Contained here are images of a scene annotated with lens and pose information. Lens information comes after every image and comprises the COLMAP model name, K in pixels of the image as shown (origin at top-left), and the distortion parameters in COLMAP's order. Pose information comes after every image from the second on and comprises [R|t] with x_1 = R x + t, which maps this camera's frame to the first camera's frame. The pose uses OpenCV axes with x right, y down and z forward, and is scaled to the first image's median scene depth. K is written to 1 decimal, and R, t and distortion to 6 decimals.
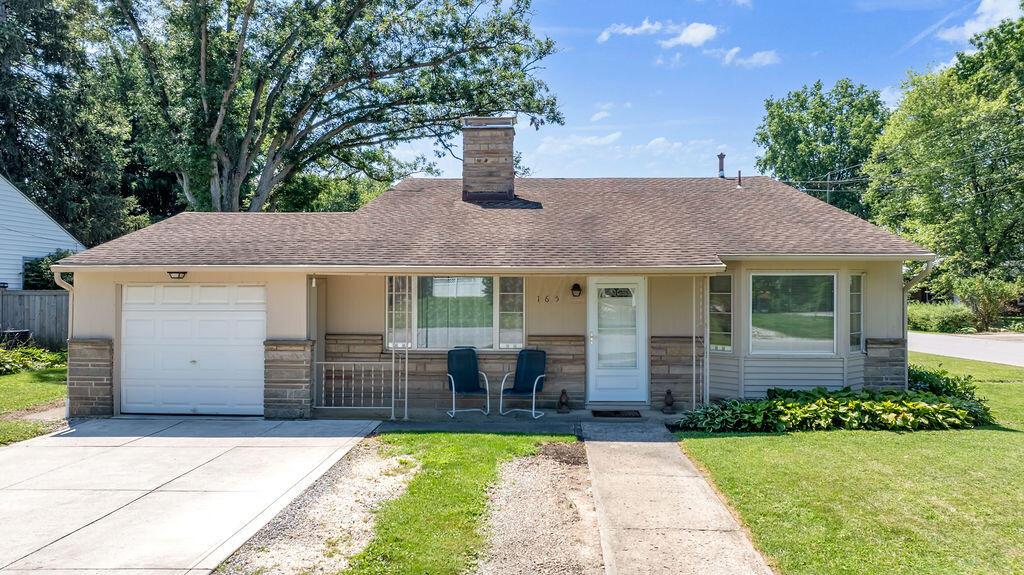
lens RADIAL K [[736.7, 0, 512.0], [0, 736.7, 287.5], [0, 0, 1]] dist [-0.028807, 0.008861]
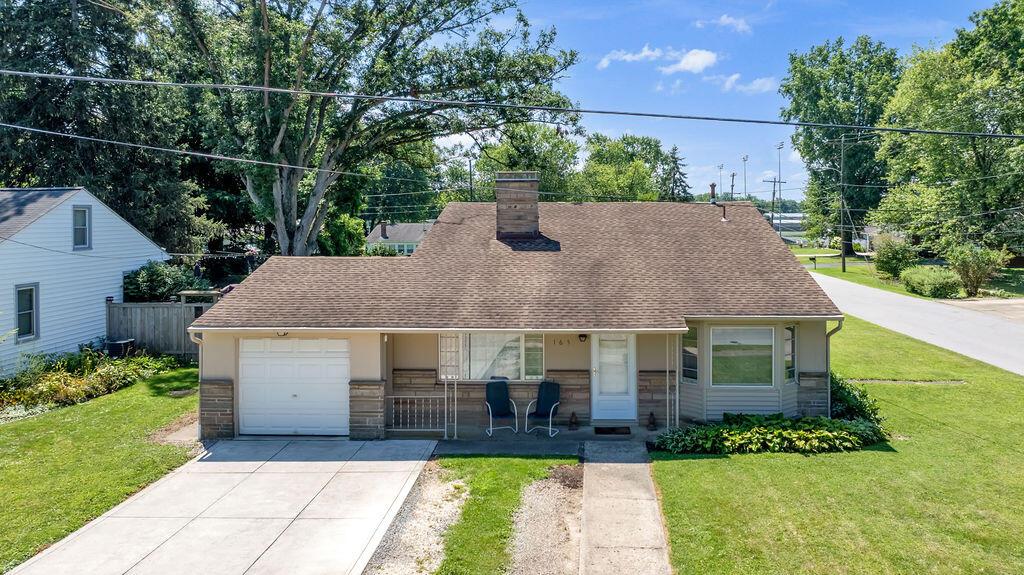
lens RADIAL K [[751.7, 0, 562.2], [0, 751.7, 218.2], [0, 0, 1]] dist [-0.017025, -0.008552]
pose [[0.999820, -0.006431, 0.017836, 0.028121], [0.006241, 0.999924, 0.010679, -0.228143], [-0.017903, -0.010565, 0.999784, -0.357696]]
